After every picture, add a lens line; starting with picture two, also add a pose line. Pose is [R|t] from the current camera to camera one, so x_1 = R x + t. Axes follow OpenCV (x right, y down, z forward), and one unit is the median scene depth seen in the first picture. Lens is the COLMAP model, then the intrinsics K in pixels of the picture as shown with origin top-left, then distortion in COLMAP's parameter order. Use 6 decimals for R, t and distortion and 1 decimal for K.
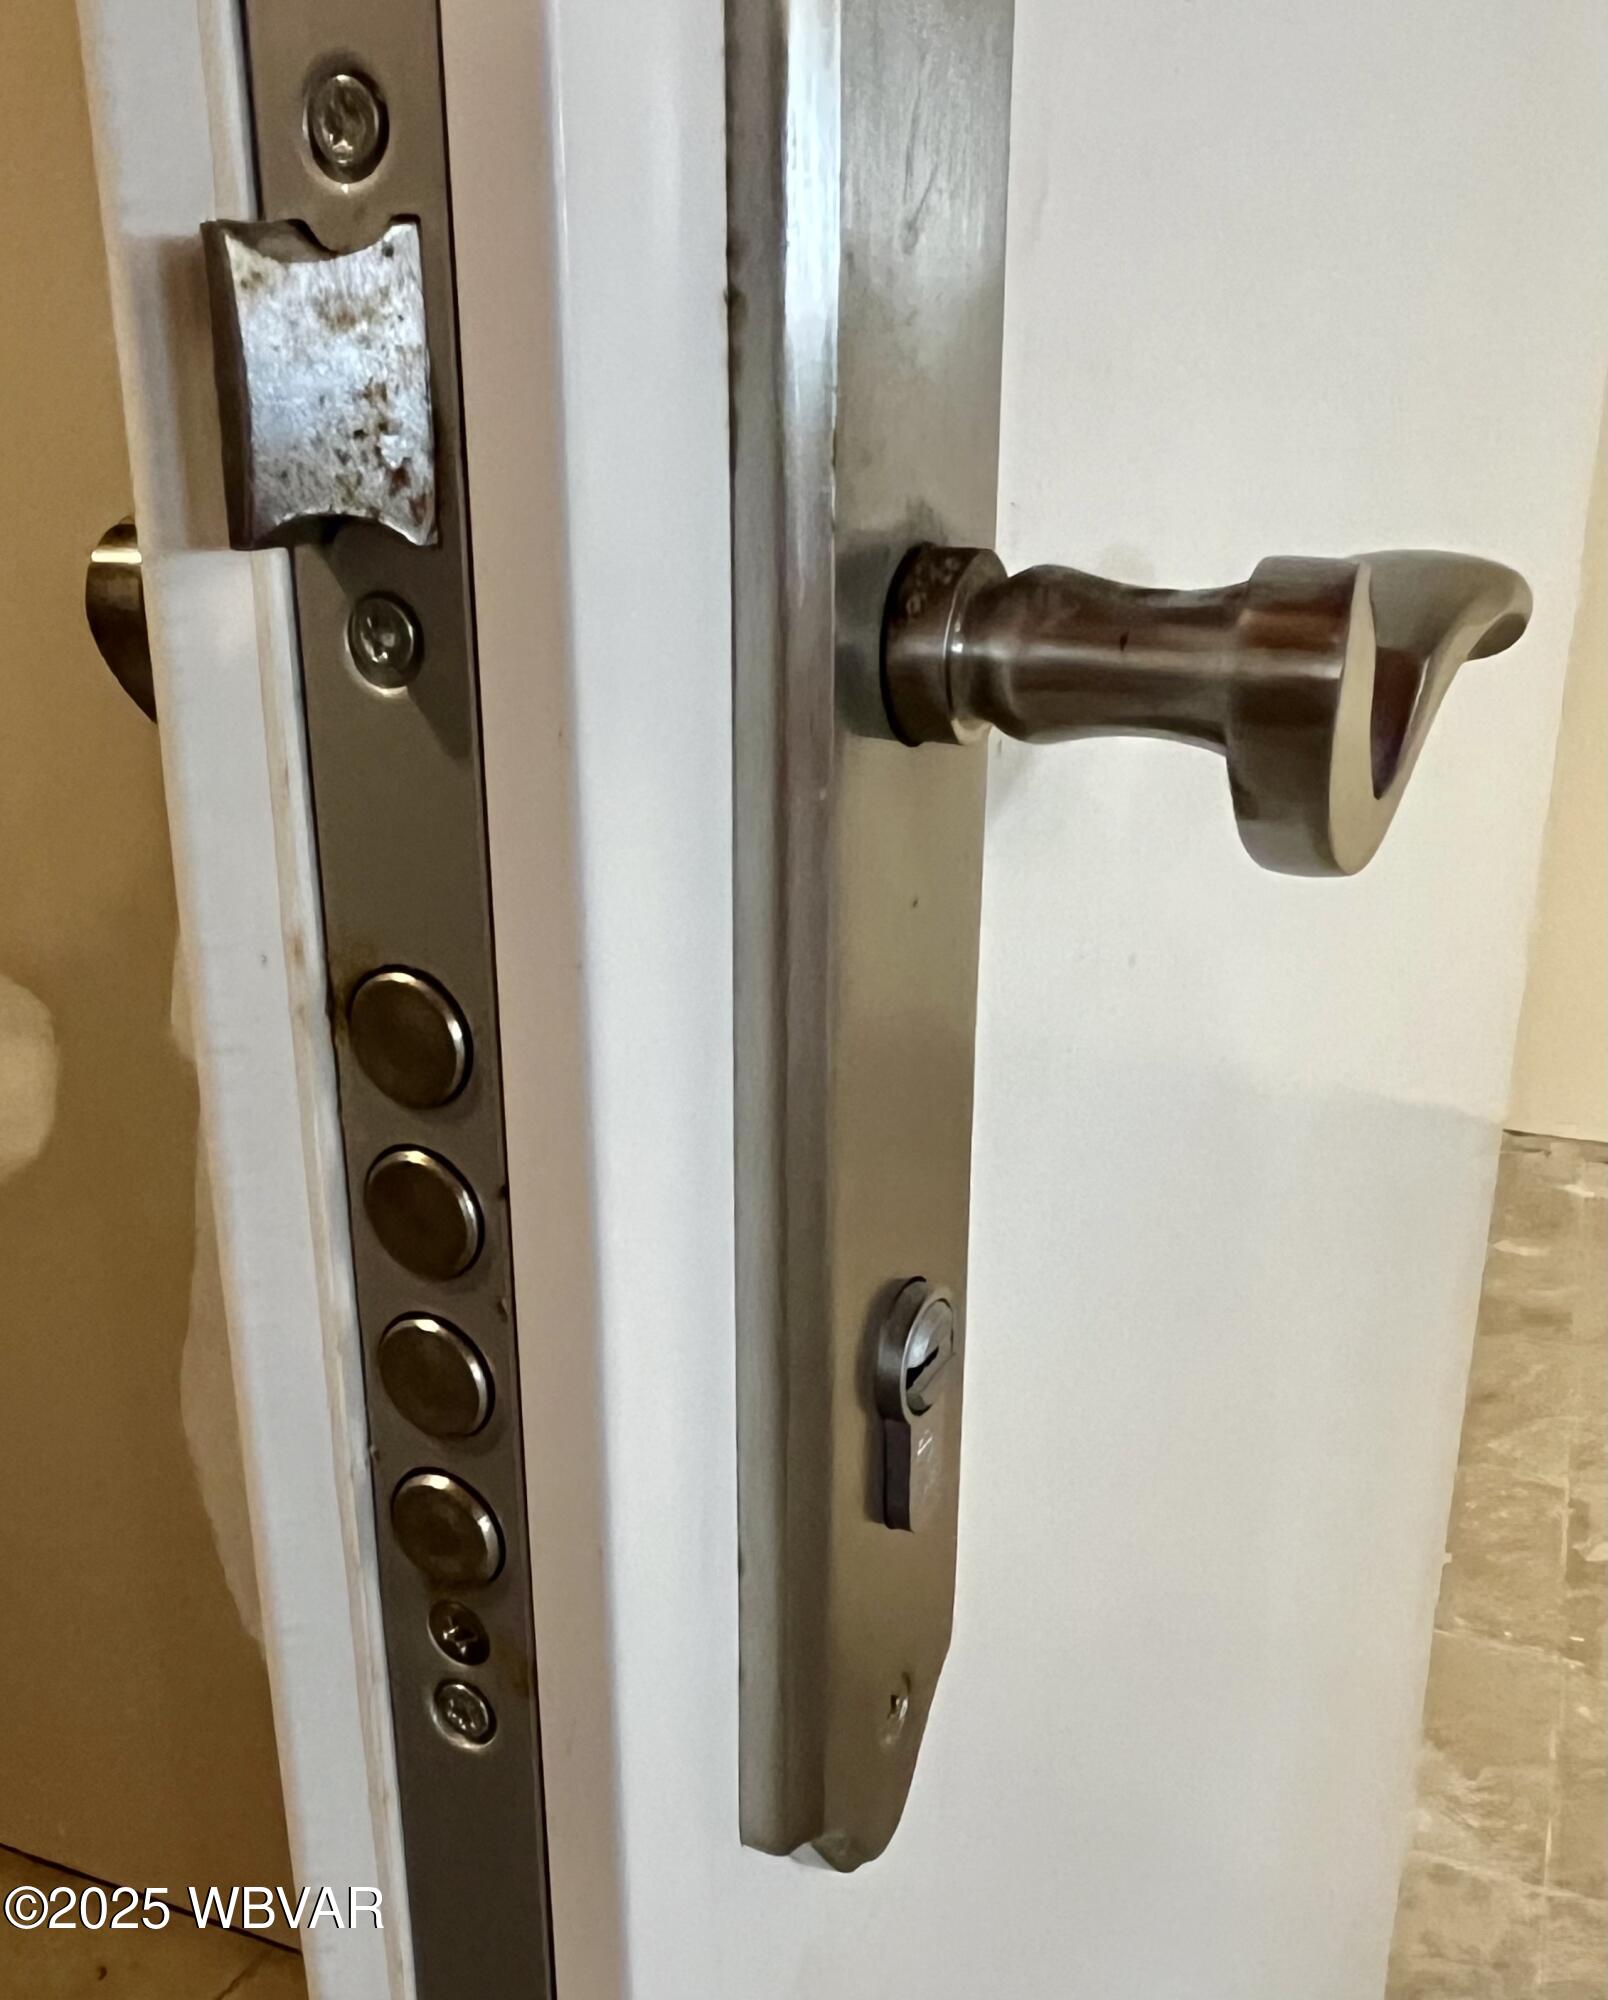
lens RADIAL K [[1744.9, 0, 800.5], [0, 1744.9, 1000.0], [0, 0, 1]] dist [0.020051, 0.009806]
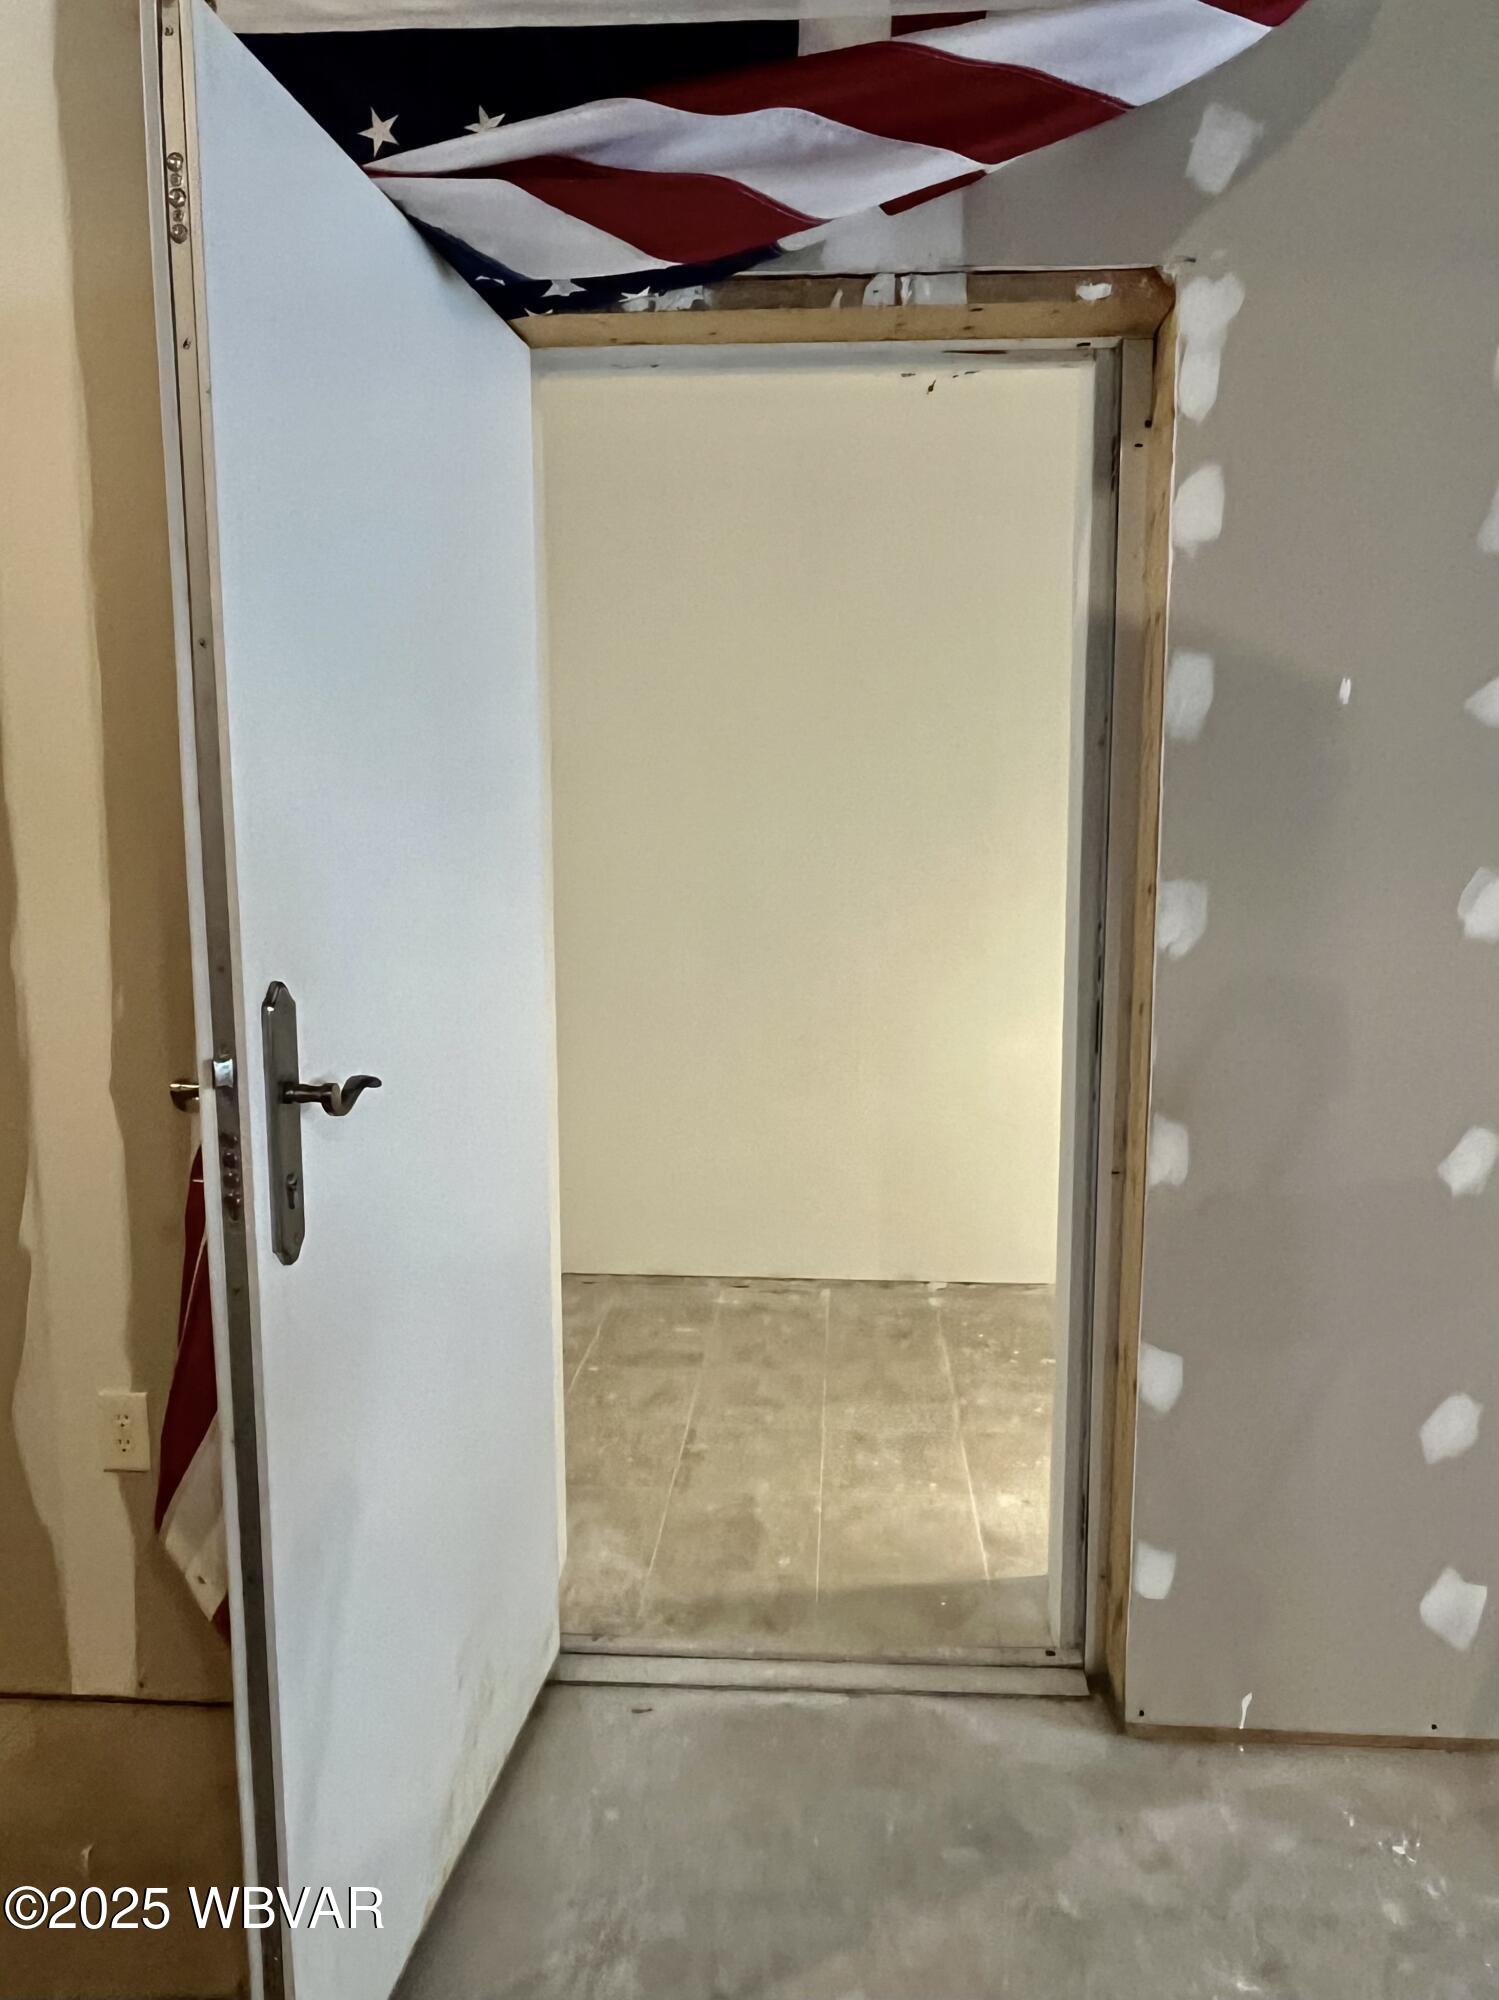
lens RADIAL K [[1370.4, 0, 749.7], [0, 1370.4, 1008.5], [0, 0, 1]] dist [0.010943, -0.005044]
pose [[0.955208, -0.037733, 0.293519, 0.258939], [0.097418, 0.976651, -0.191476, 0.874331], [-0.279440, 0.211493, 0.936581, -5.849368]]
